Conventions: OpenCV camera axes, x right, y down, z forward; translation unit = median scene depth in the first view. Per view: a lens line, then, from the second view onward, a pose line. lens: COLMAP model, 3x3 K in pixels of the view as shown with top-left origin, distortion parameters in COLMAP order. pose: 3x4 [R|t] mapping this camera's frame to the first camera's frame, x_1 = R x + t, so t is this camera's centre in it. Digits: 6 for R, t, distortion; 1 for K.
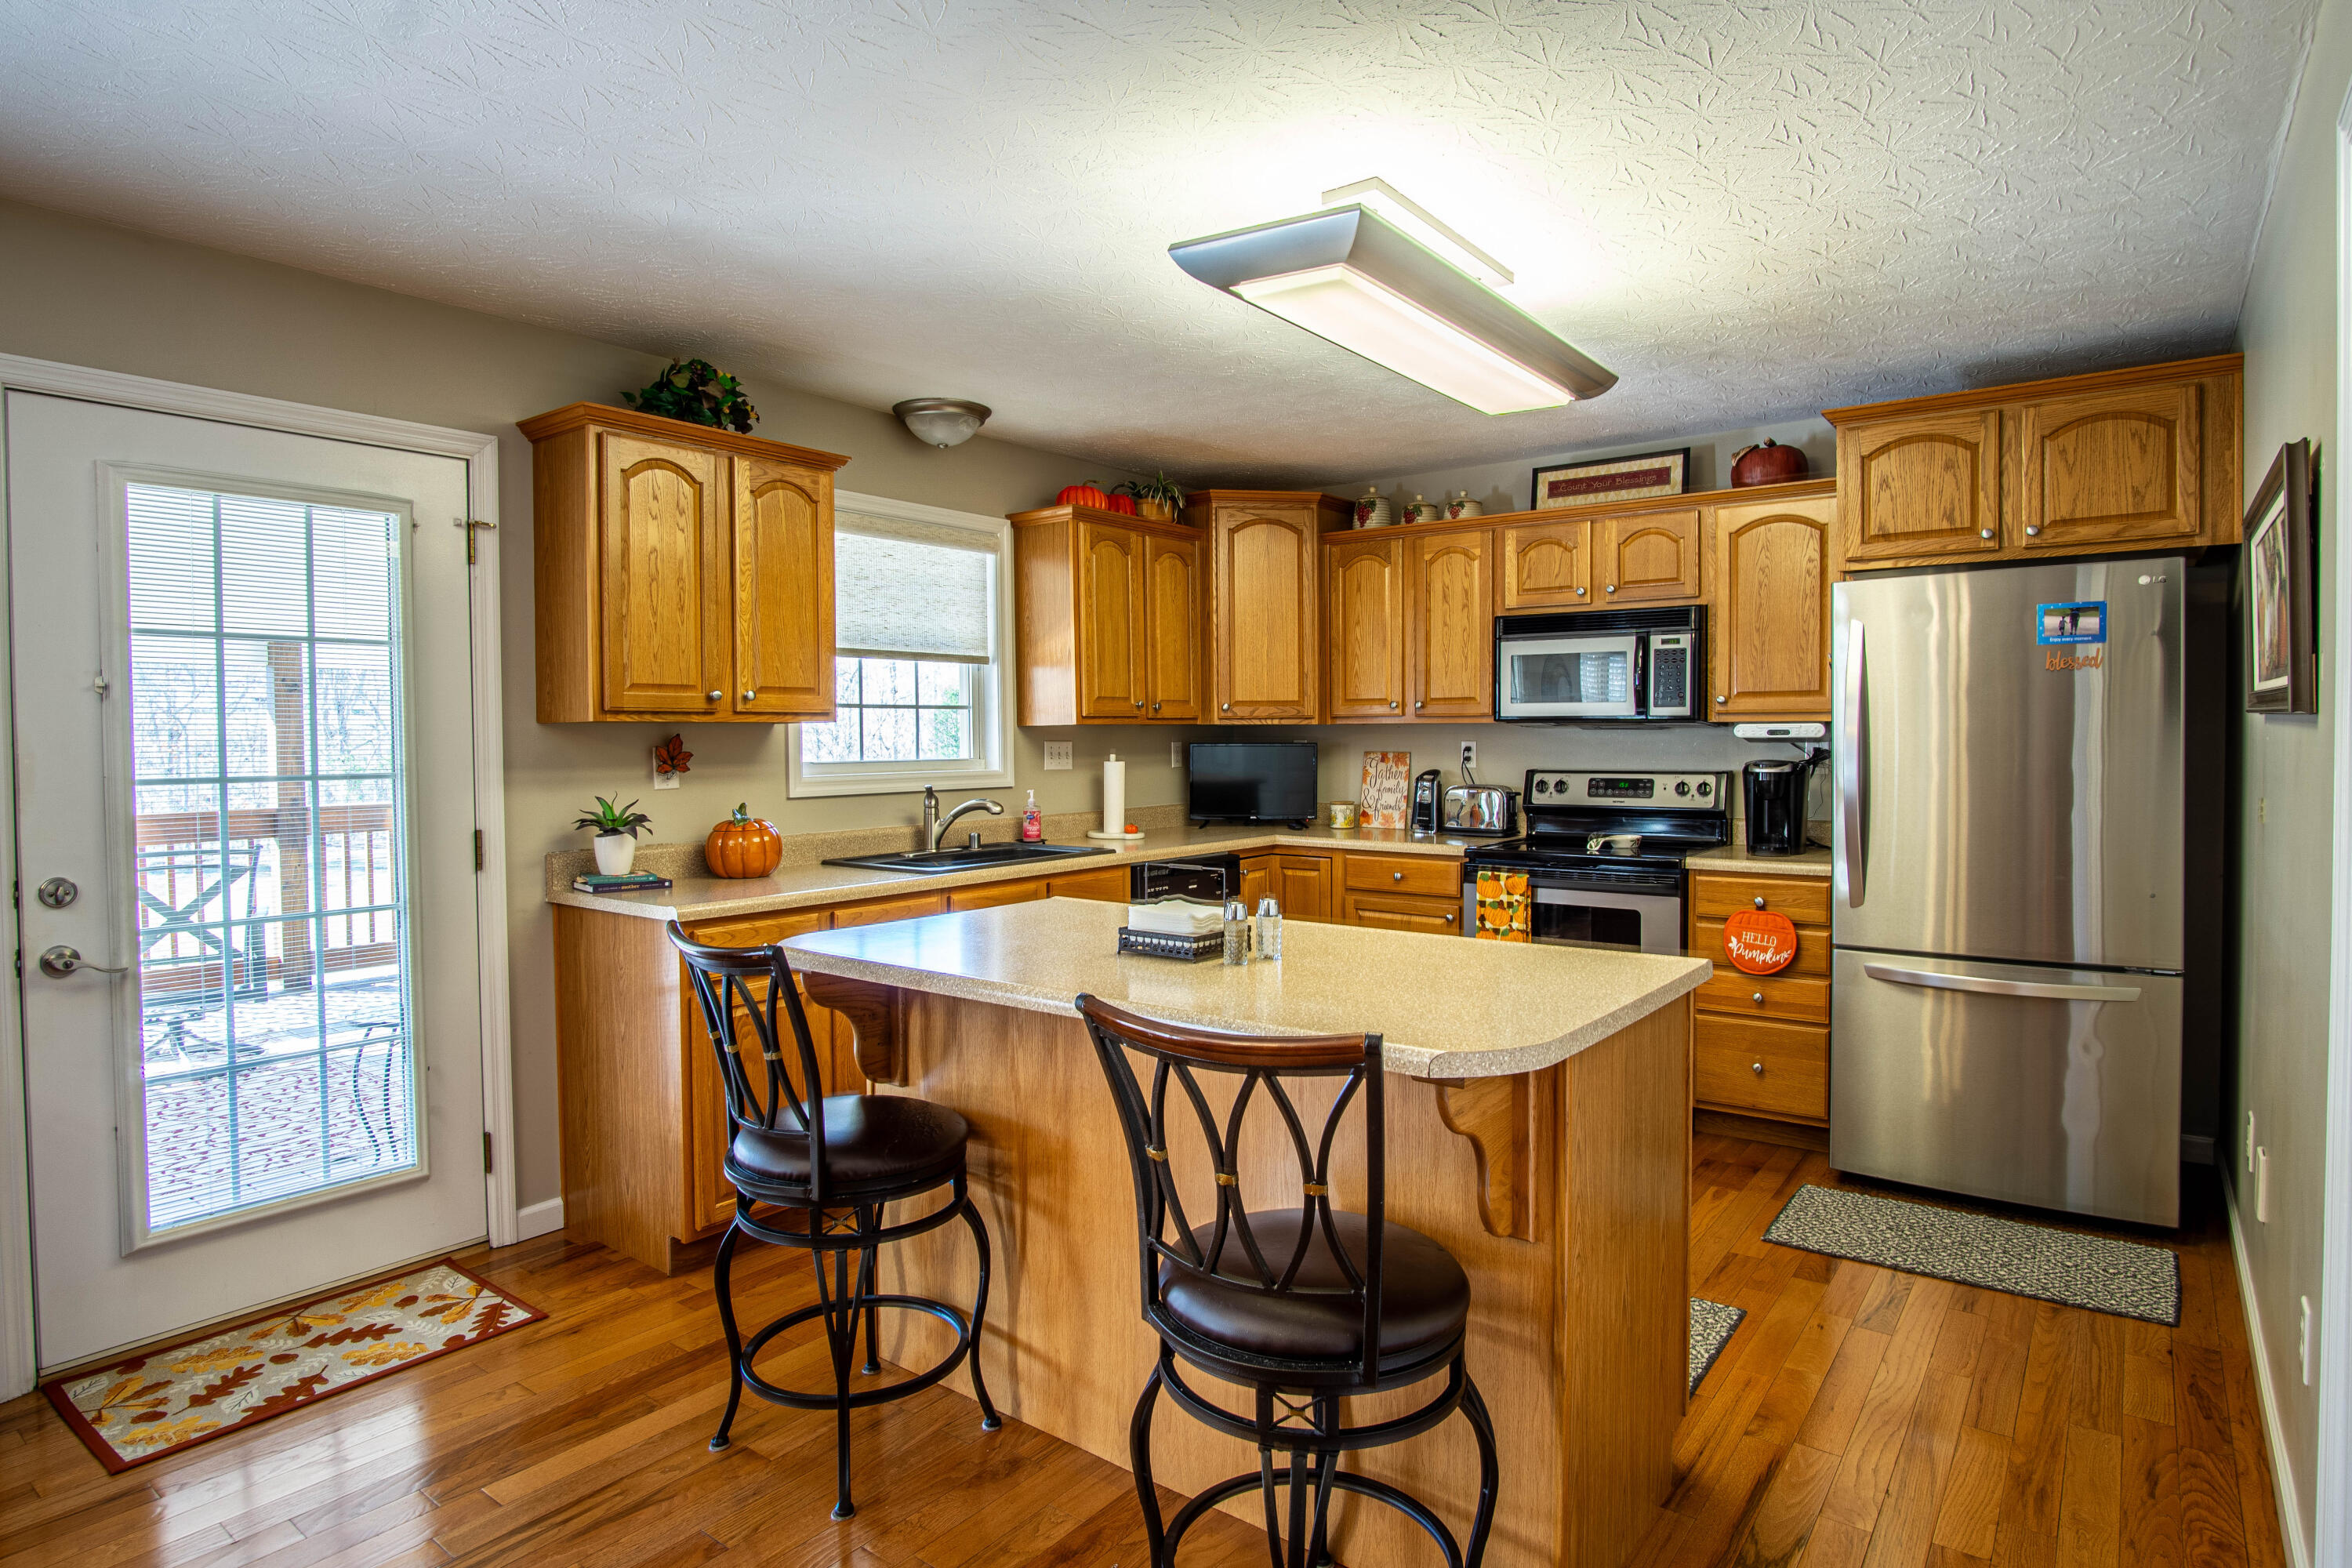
lens RADIAL K [[1300.9, 0, 1176.0], [0, 1300.9, 784.0], [0, 0, 1]] dist [-0.035246, -0.000385]
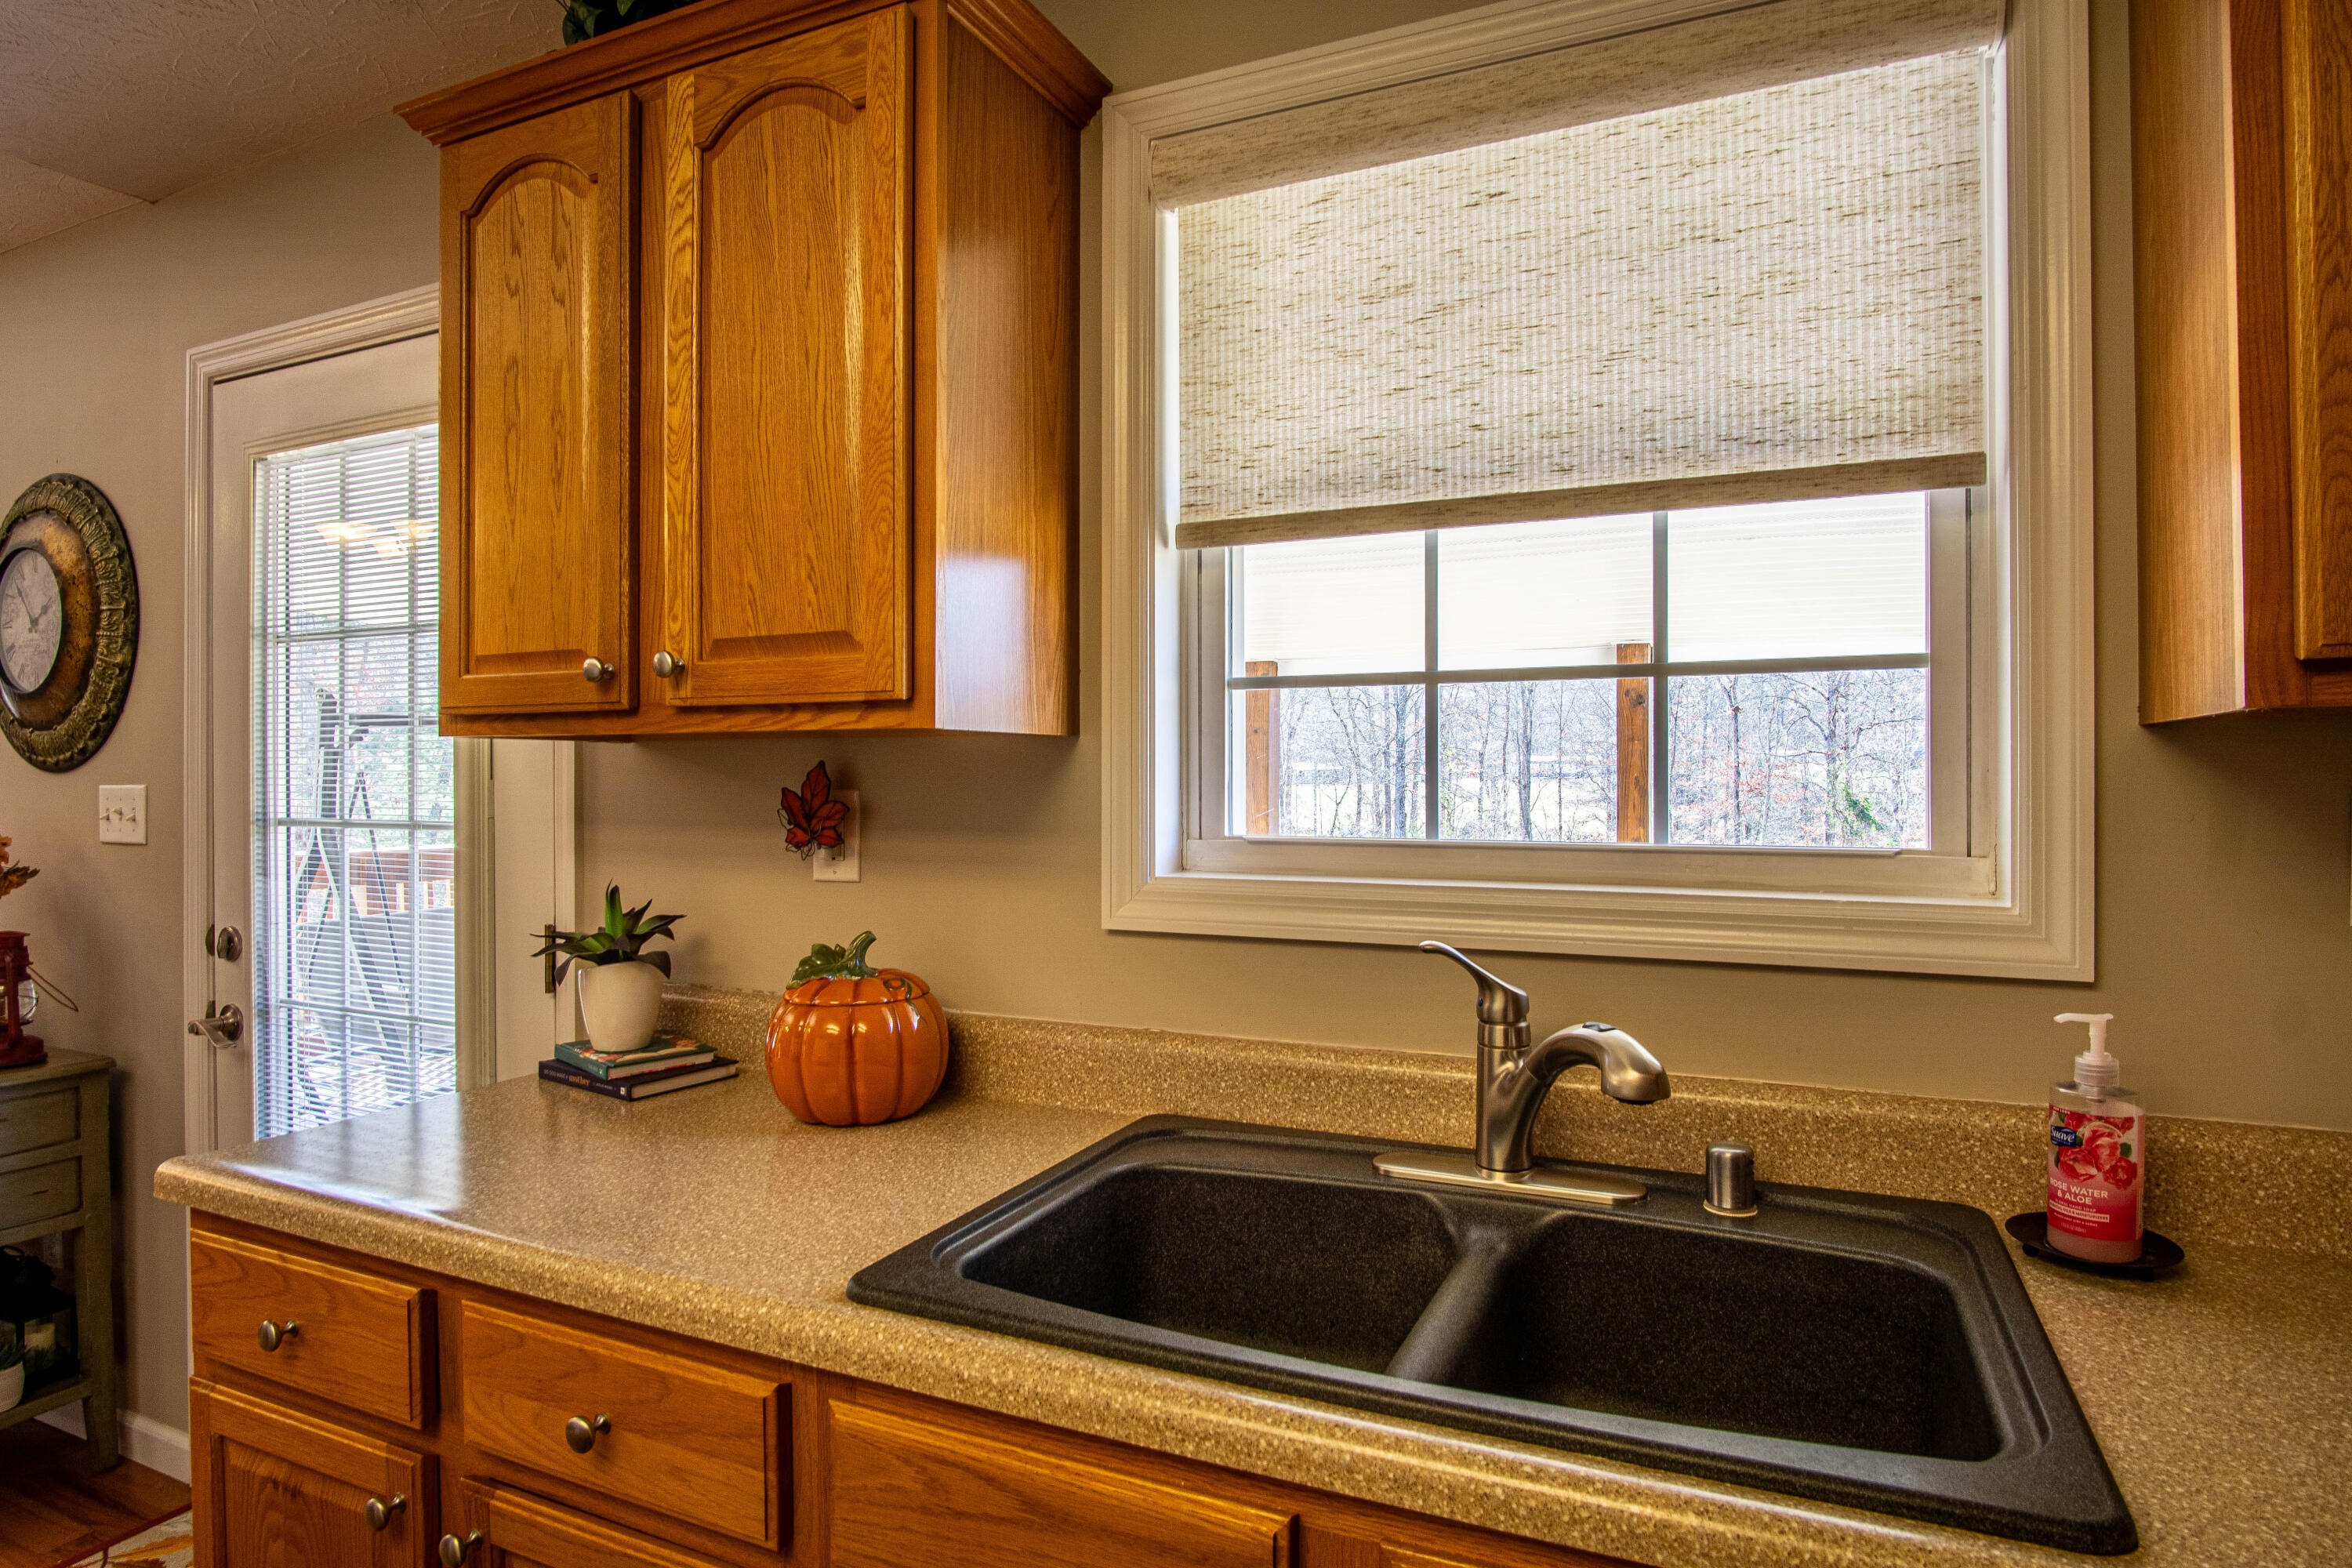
lens RADIAL K [[1300.9, 0, 1176.0], [0, 1300.9, 784.0], [0, 0, 1]] dist [-0.035246, -0.000385]
pose [[0.210139, 0.013936, -0.977572, 0.074449], [-0.035109, 0.999361, 0.006699, -0.033296], [0.977041, 0.032913, 0.210494, 0.889605]]
